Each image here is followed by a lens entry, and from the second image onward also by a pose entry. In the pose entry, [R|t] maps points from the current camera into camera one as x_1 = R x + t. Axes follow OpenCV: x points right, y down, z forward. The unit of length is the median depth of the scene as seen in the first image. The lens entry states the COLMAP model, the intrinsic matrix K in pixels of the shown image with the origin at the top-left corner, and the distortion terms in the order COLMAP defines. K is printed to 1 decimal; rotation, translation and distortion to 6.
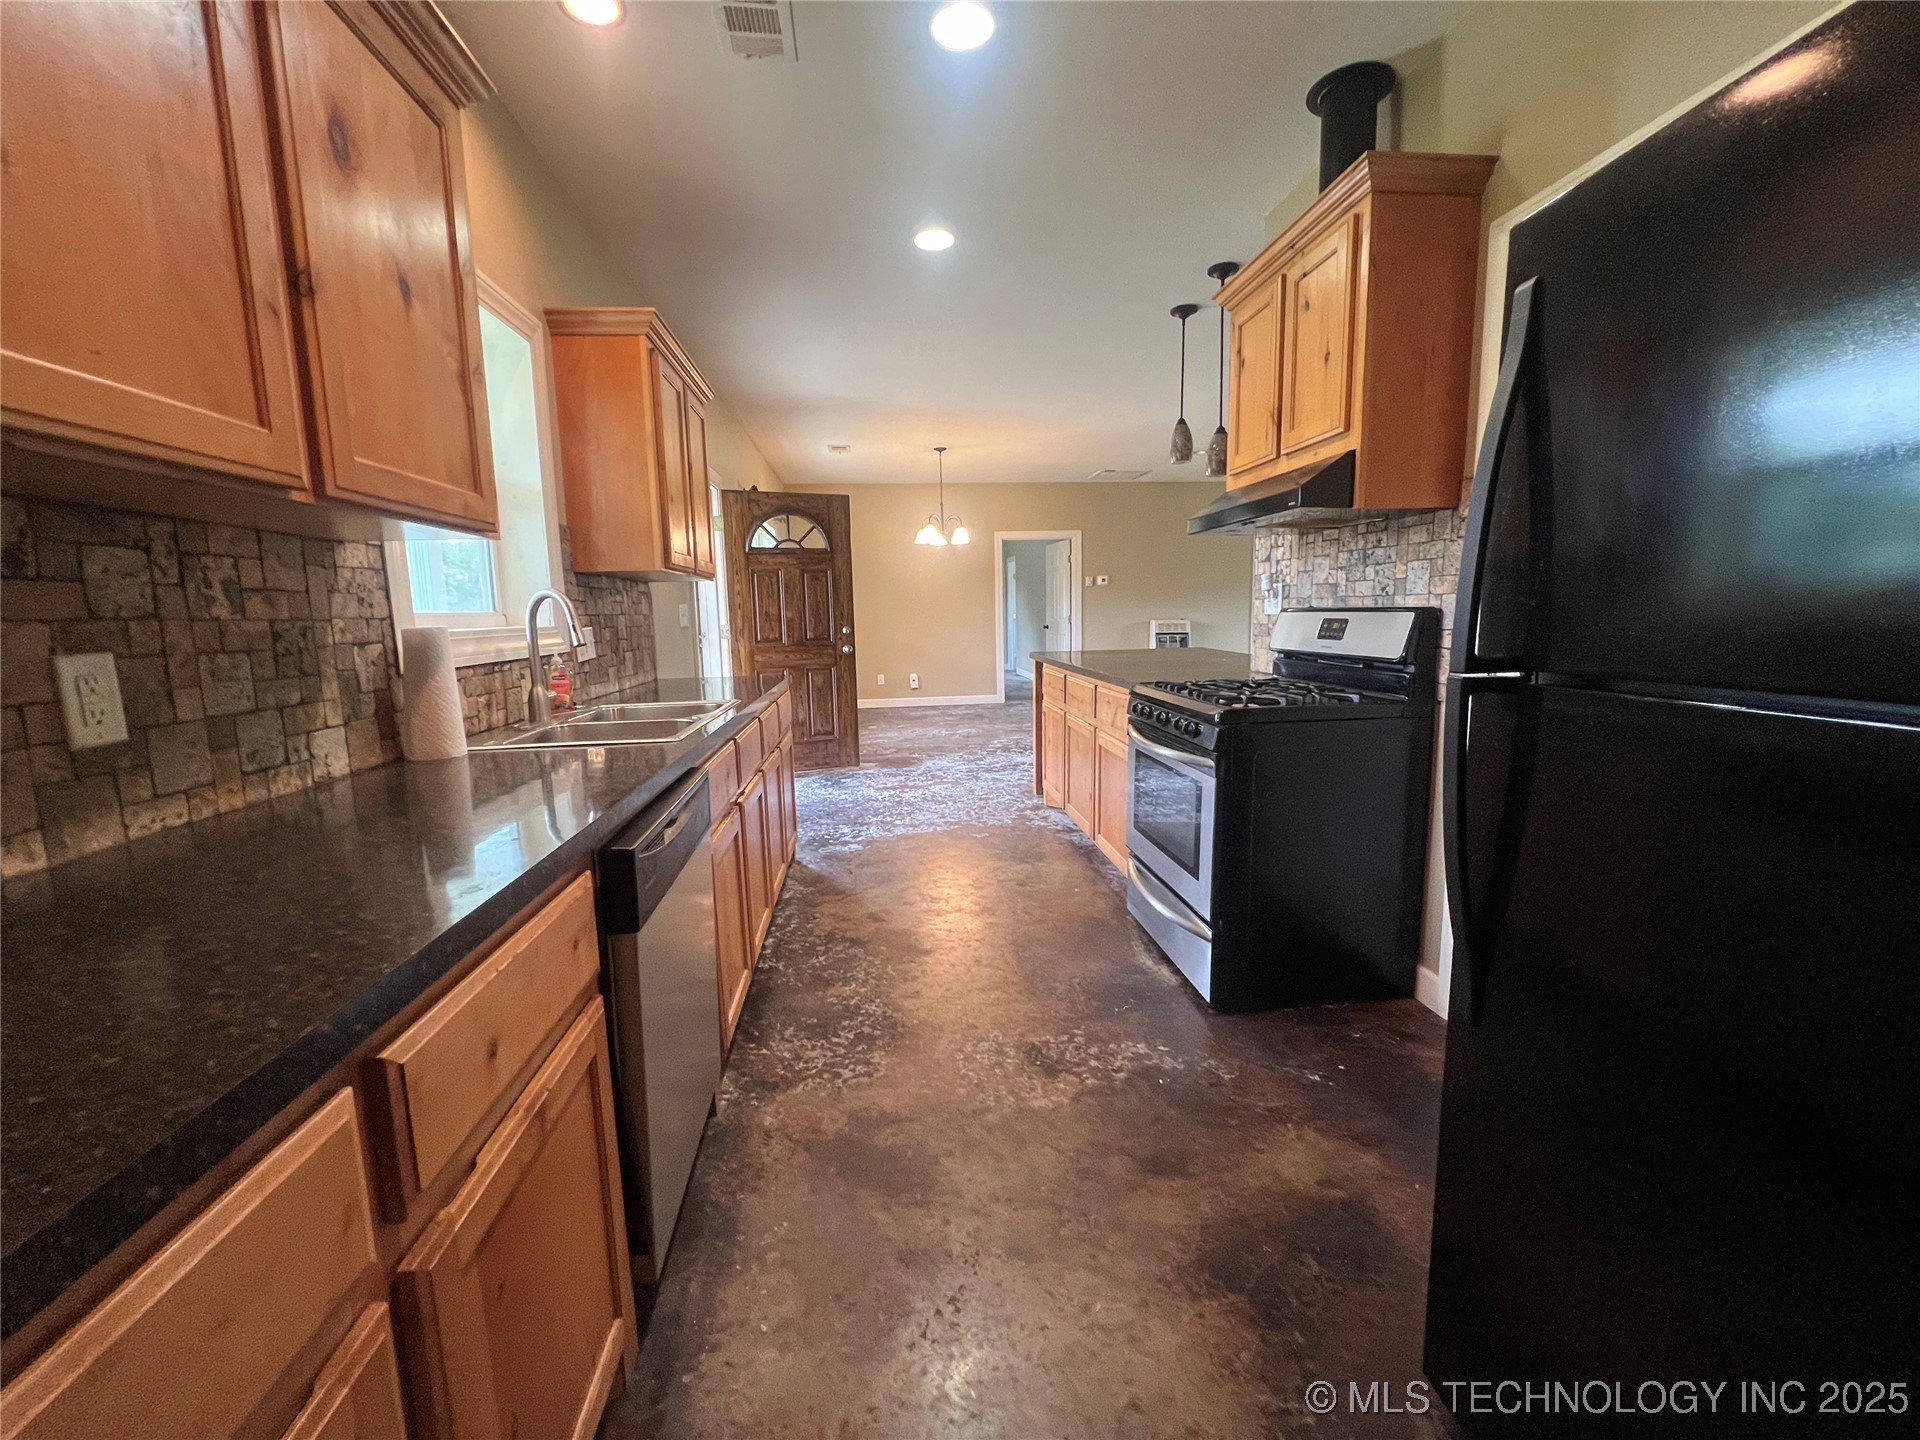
lens RADIAL K [[773.0, 0, 955.7], [0, 773.0, 717.5], [0, 0, 1]] dist [0.000755, 0.000013]
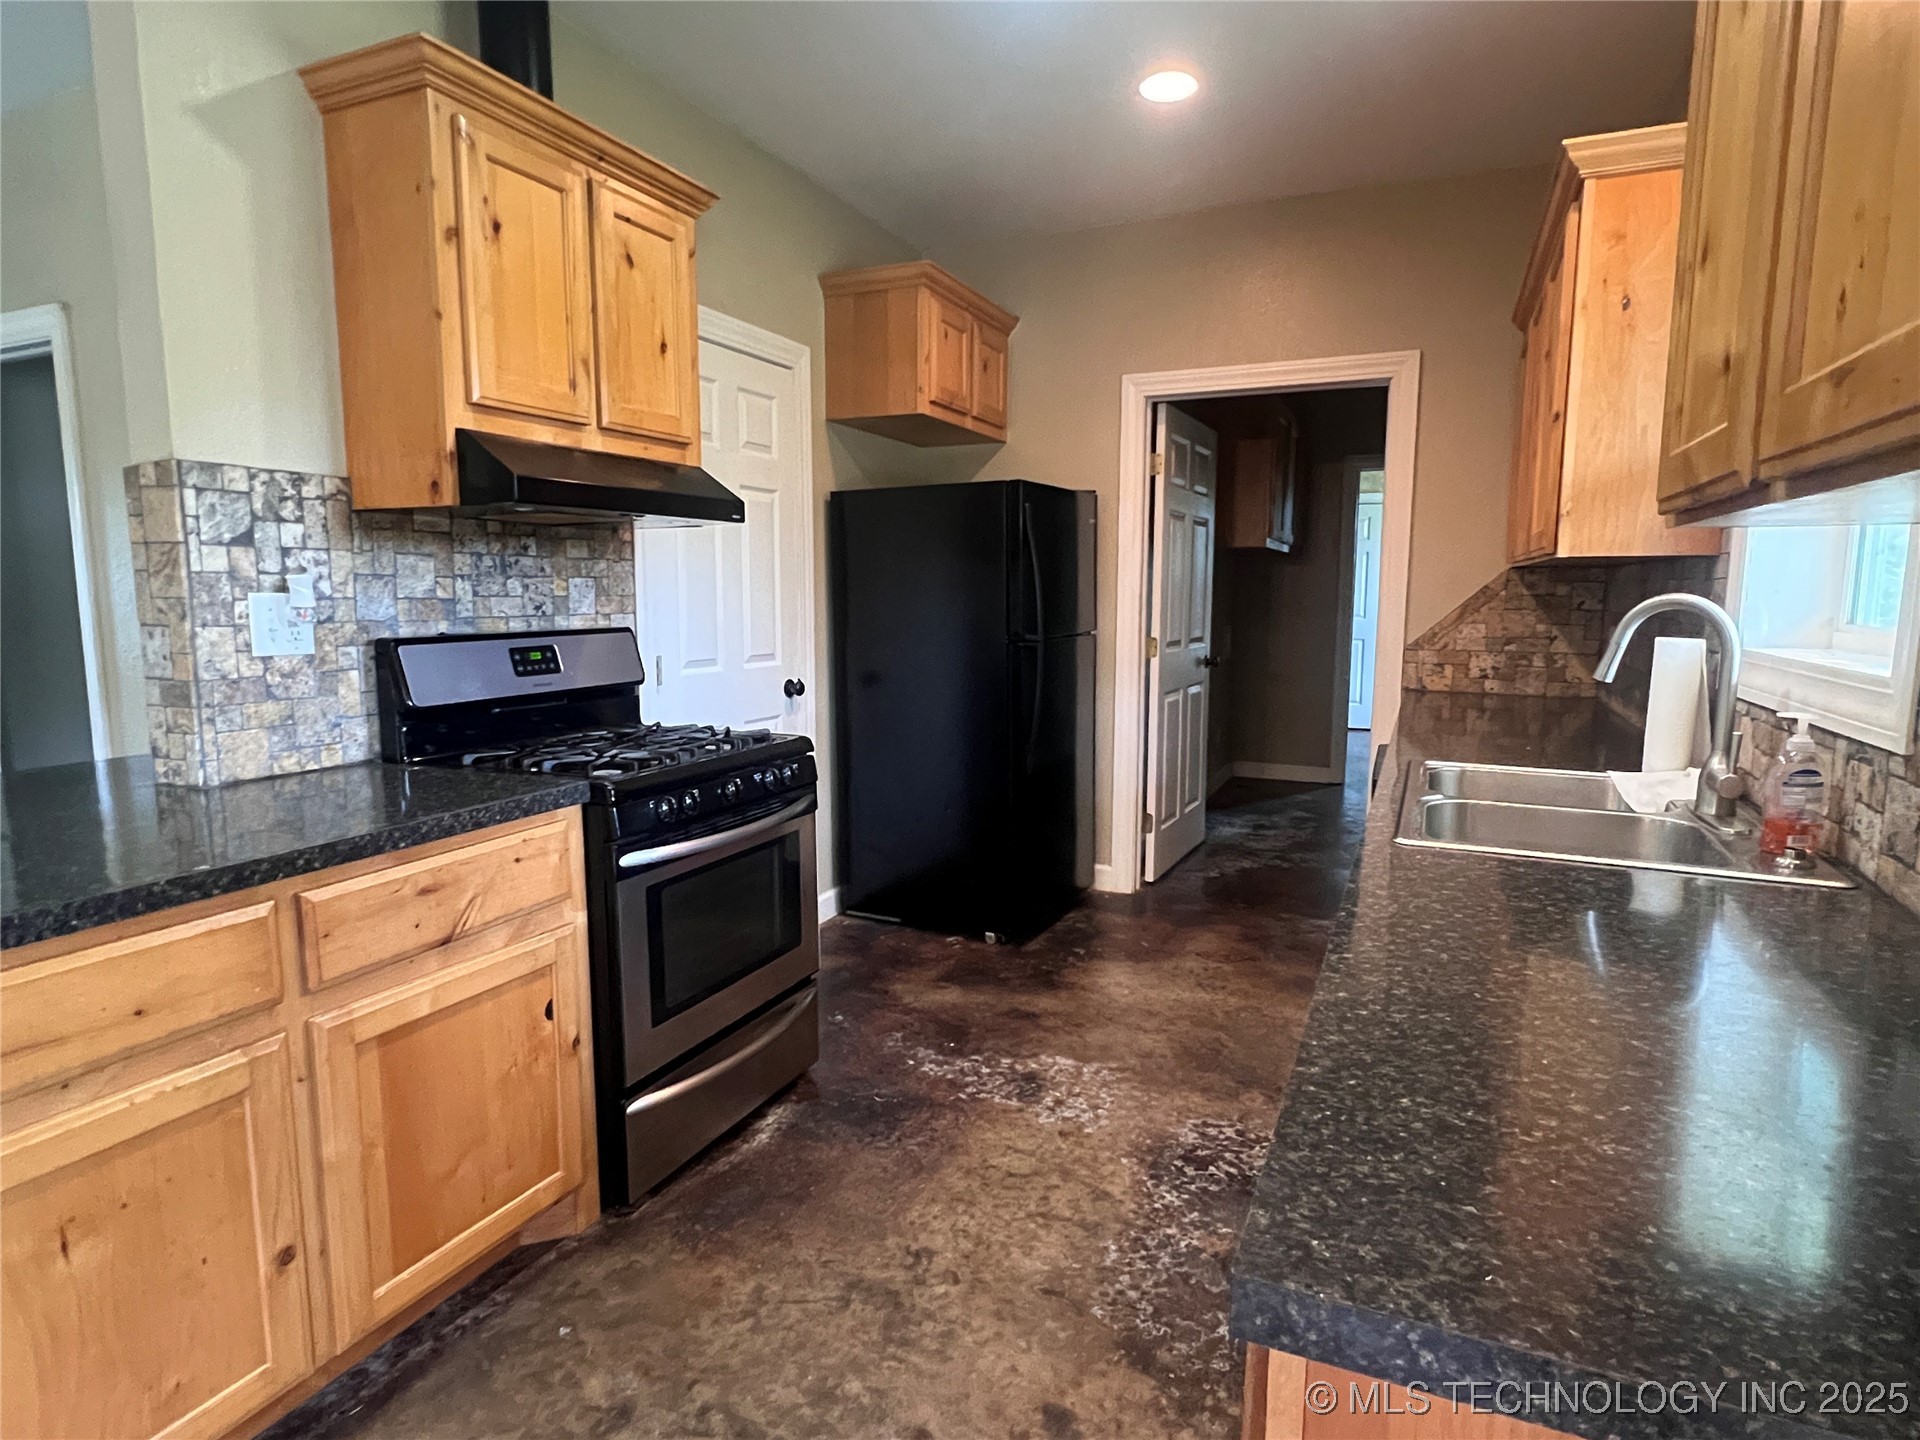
lens RADIAL K [[1029.0, 0, 958.6], [0, 1029.0, 720.0], [0, 0, 1]] dist [-0.004576, 0.001621]
pose [[-0.861397, -0.045671, 0.505875, -0.376676], [0.086156, 0.968380, 0.234131, -0.264115], [-0.500572, 0.245264, -0.830225, 1.686396]]
